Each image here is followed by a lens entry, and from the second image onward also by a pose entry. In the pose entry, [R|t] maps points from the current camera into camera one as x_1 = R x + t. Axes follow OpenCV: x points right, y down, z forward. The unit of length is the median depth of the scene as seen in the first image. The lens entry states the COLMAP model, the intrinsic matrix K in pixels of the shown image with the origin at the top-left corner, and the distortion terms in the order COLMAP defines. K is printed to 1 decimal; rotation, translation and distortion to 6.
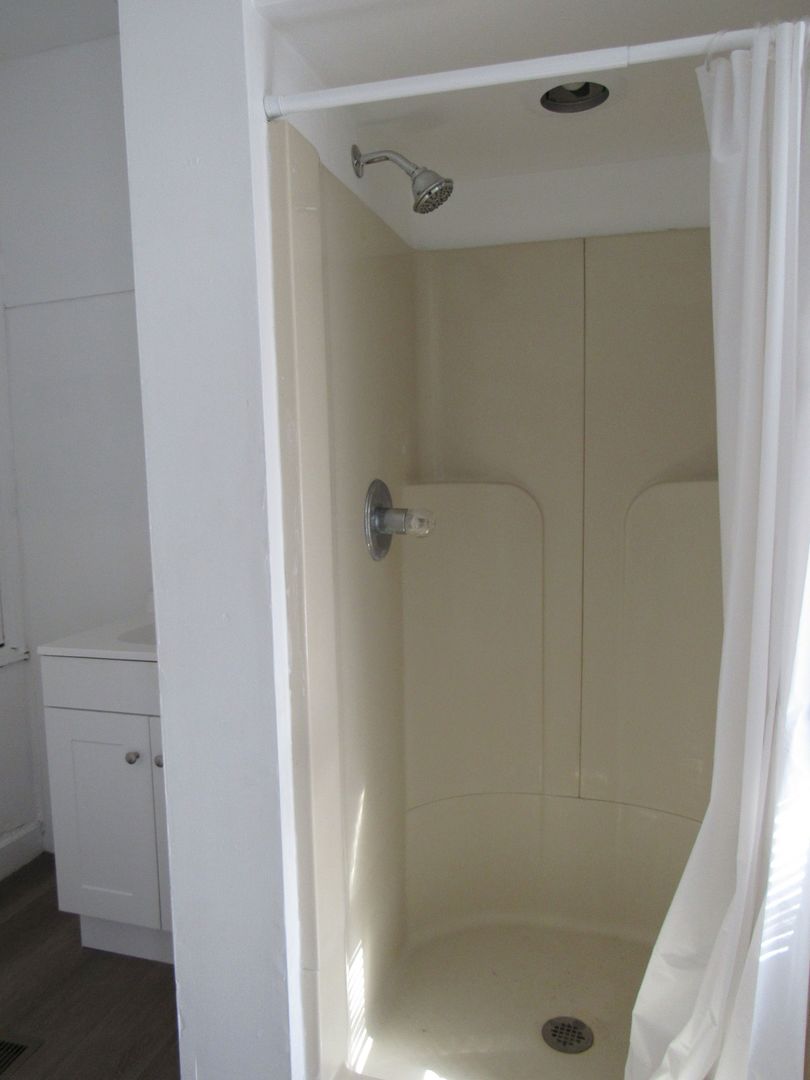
lens RADIAL K [[751.1, 0, 410.6], [0, 751.1, 545.6], [0, 0, 1]] dist [-0.022107, 0.003098]
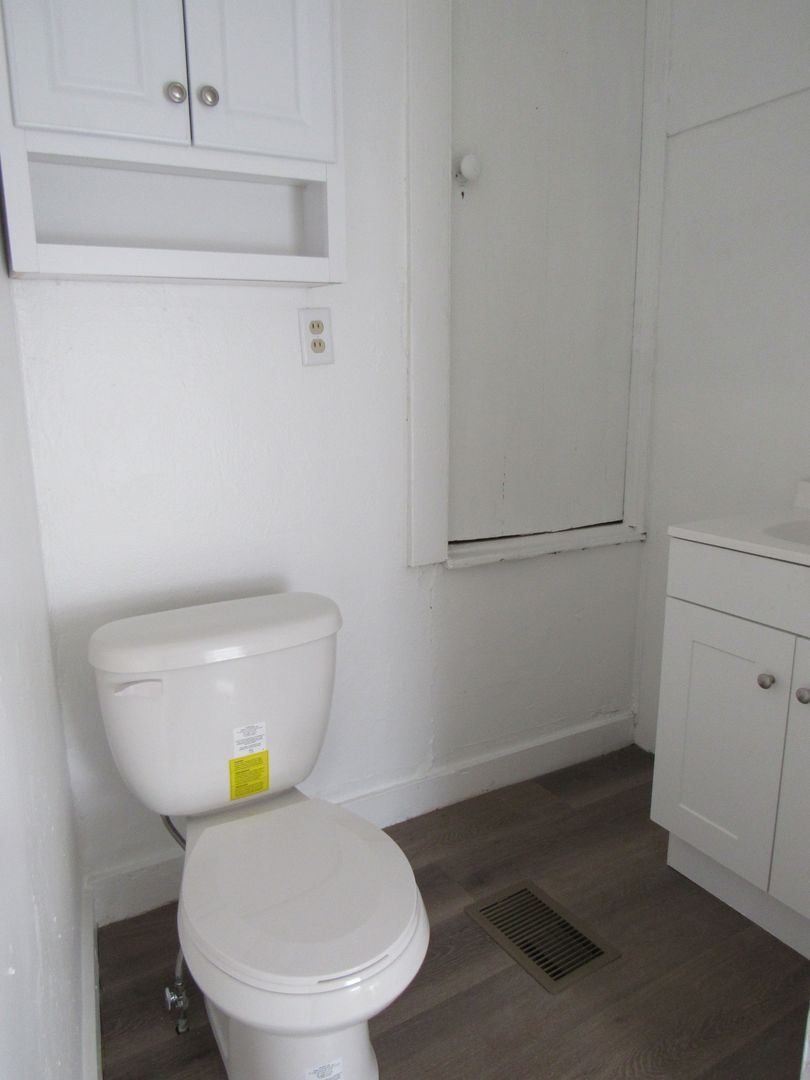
lens RADIAL K [[751.1, 0, 405.5], [0, 751.1, 538.8], [0, 0, 1]] dist [-0.022107, 0.003098]
pose [[0.725120, 0.155732, -0.670782, -0.130208], [-0.073297, 0.986013, 0.149683, 0.040216], [0.684710, -0.059372, 0.726393, 0.155434]]
